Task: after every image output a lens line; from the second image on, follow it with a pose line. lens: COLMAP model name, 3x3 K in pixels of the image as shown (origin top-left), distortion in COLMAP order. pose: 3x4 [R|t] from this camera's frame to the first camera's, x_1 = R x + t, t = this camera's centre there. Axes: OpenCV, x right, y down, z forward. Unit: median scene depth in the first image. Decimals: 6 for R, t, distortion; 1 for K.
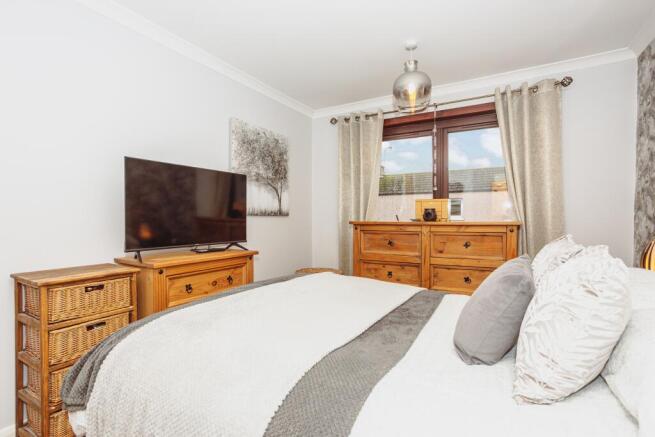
lens RADIAL K [[318.9, 0, 329.9], [0, 318.9, 223.8], [0, 0, 1]] dist [-0.026369, 0.016565]
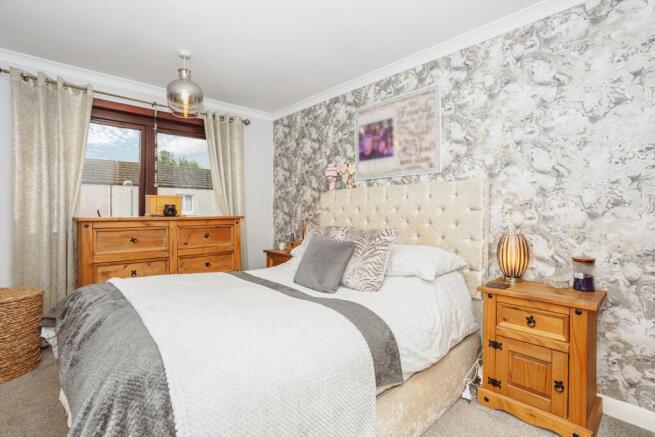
lens RADIAL K [[318.9, 0, 322.4], [0, 318.9, 216.9], [0, 0, 1]] dist [-0.026369, 0.016565]
pose [[0.320390, -0.012555, 0.947203, -0.445792], [0.011947, 0.999886, 0.009213, -0.009195], [-0.947210, 0.008365, 0.320503, 0.148130]]
